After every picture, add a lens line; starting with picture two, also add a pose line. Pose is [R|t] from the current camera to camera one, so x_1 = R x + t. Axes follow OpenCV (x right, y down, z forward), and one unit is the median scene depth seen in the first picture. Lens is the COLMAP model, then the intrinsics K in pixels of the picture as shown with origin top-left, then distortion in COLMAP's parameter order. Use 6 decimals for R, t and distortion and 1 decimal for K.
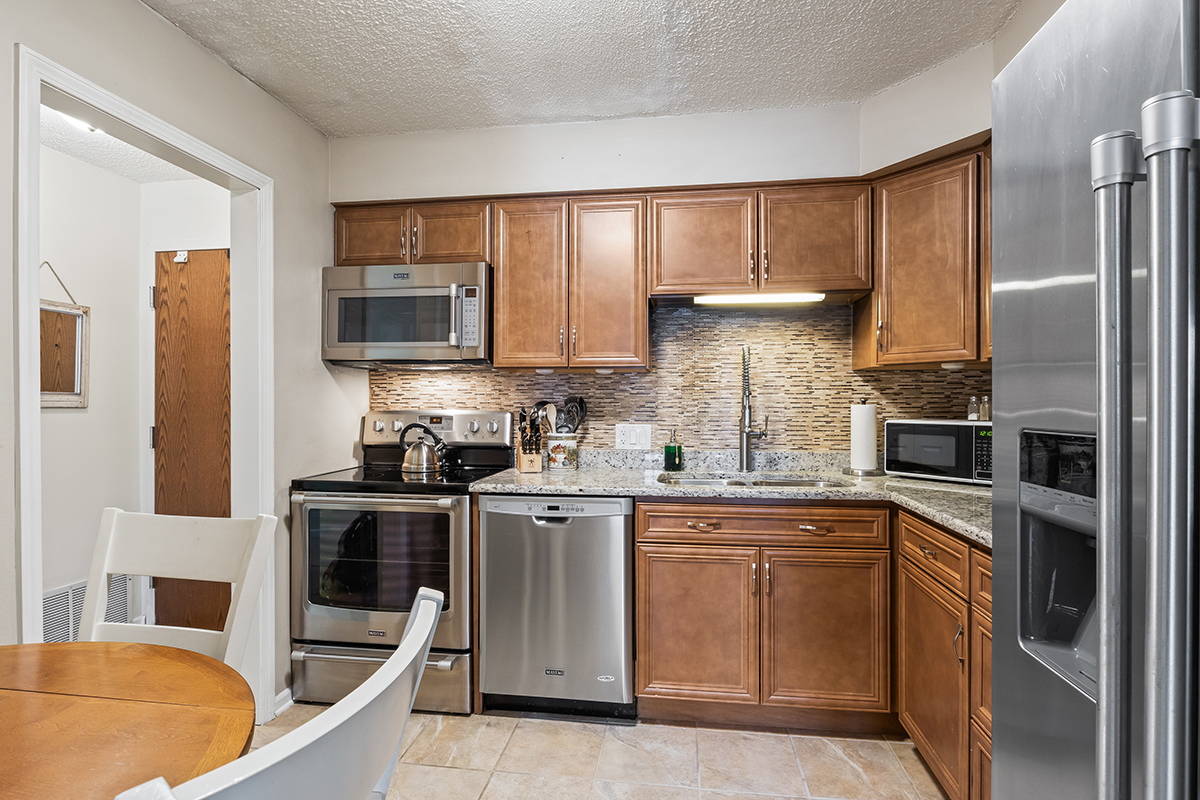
lens RADIAL K [[602.5, 0, 605.1], [0, 602.5, 404.1], [0, 0, 1]] dist [-0.007518, 0.000427]
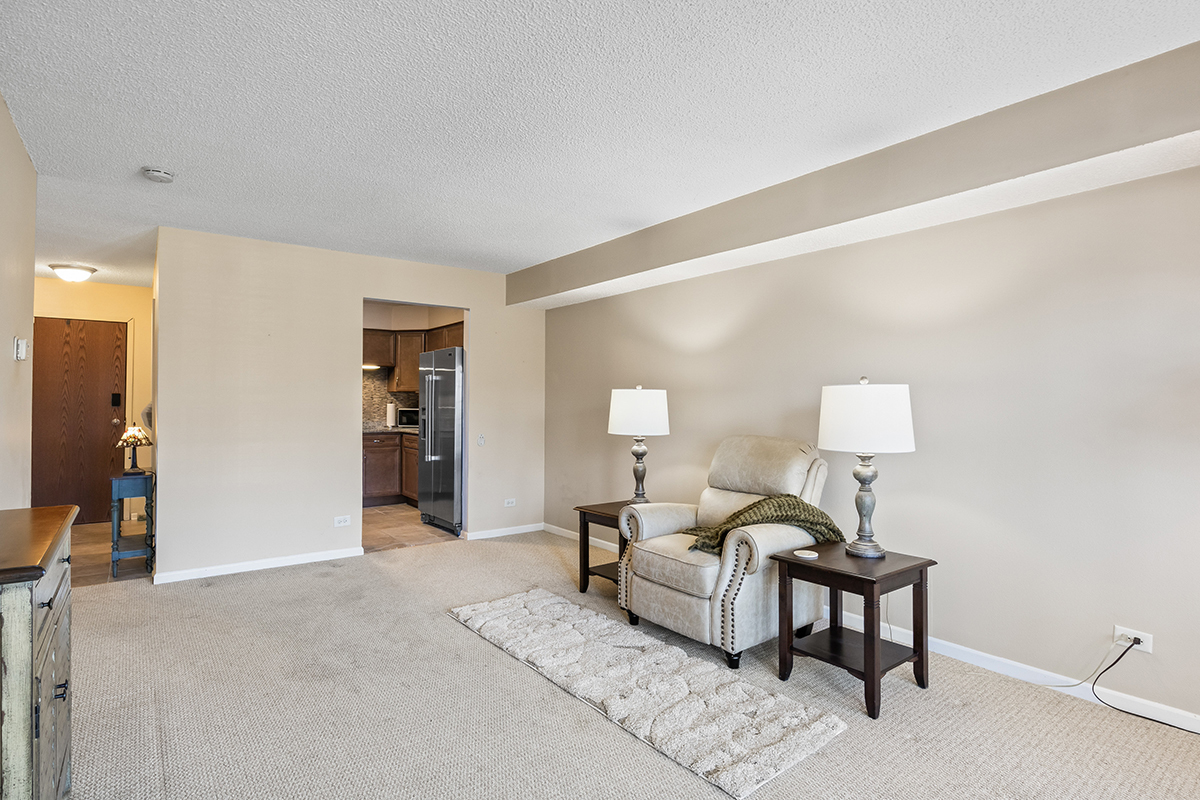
lens RADIAL K [[618.1, 0, 595.7], [0, 618.1, 394.9], [0, 0, 1]] dist [-0.005218, -0.000664]
pose [[0.715103, 0.013072, 0.698897, -0.867100], [-0.003316, 0.999877, -0.015308, 0.000841], [-0.699011, 0.008629, 0.715059, -1.666123]]
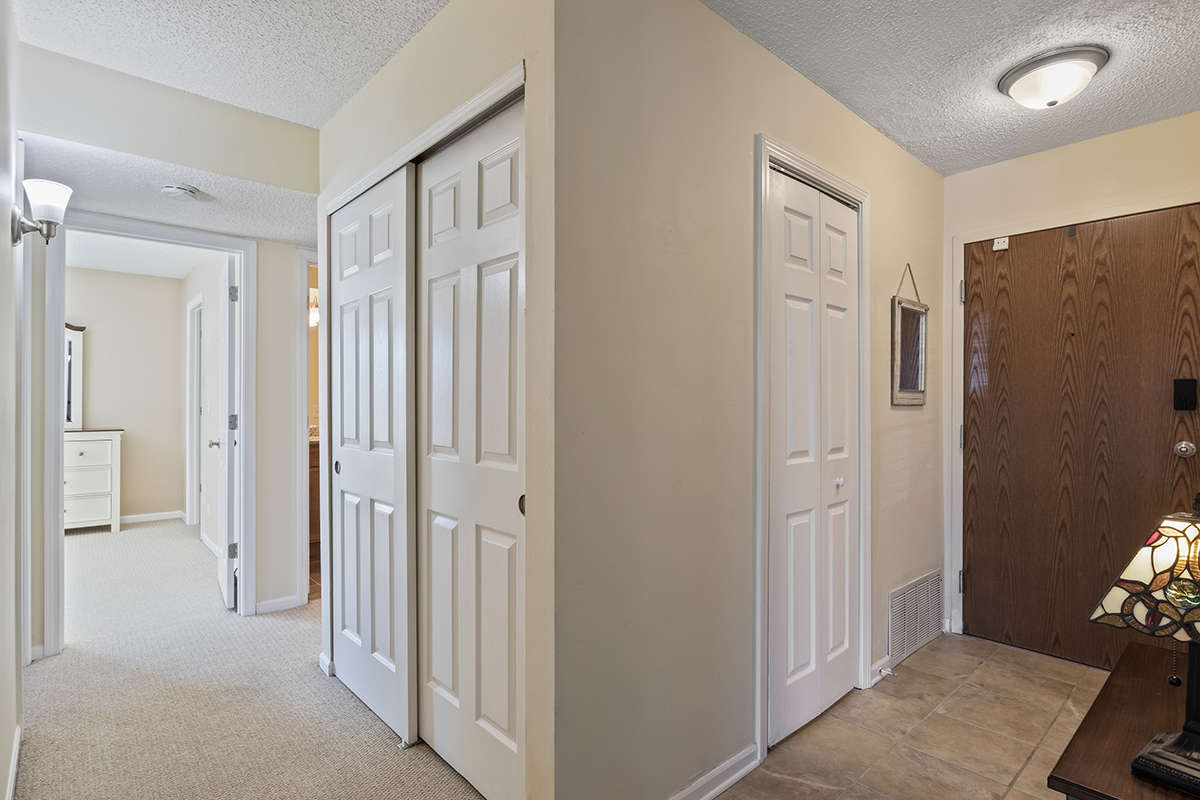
lens RADIAL K [[602.5, 0, 605.1], [0, 602.5, 404.1], [0, 0, 1]] dist [-0.007518, 0.000427]
pose [[0.766587, 0.000926, -0.642139, -0.644218], [-0.003927, 0.999987, -0.003246, 0.009796], [0.642128, 0.005010, 0.766581, -0.122393]]
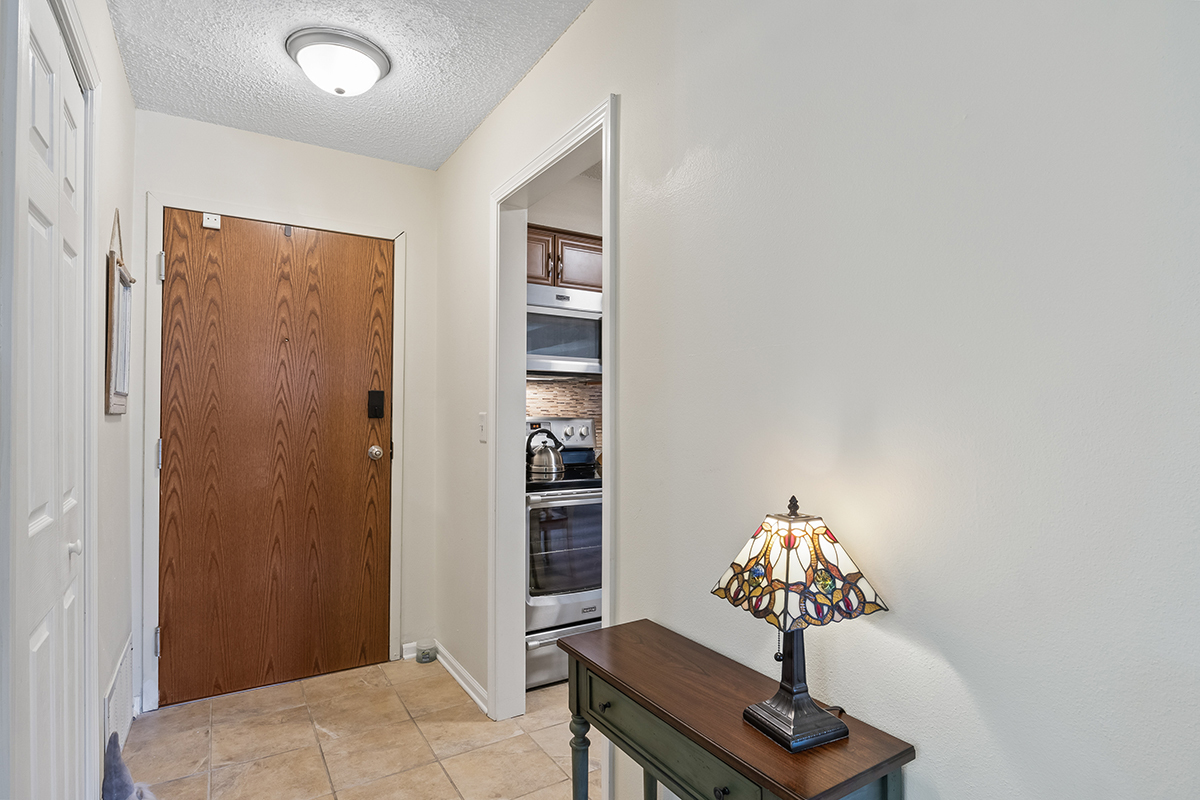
lens RADIAL K [[611.1, 0, 598.7], [0, 611.1, 410.3], [0, 0, 1]] dist [-0.007586, -0.000485]
pose [[0.766516, 0.006406, 0.642193, -0.921785], [-0.004551, 0.999979, -0.004542, 0.002525], [-0.642209, 0.000559, 0.766530, 0.075389]]
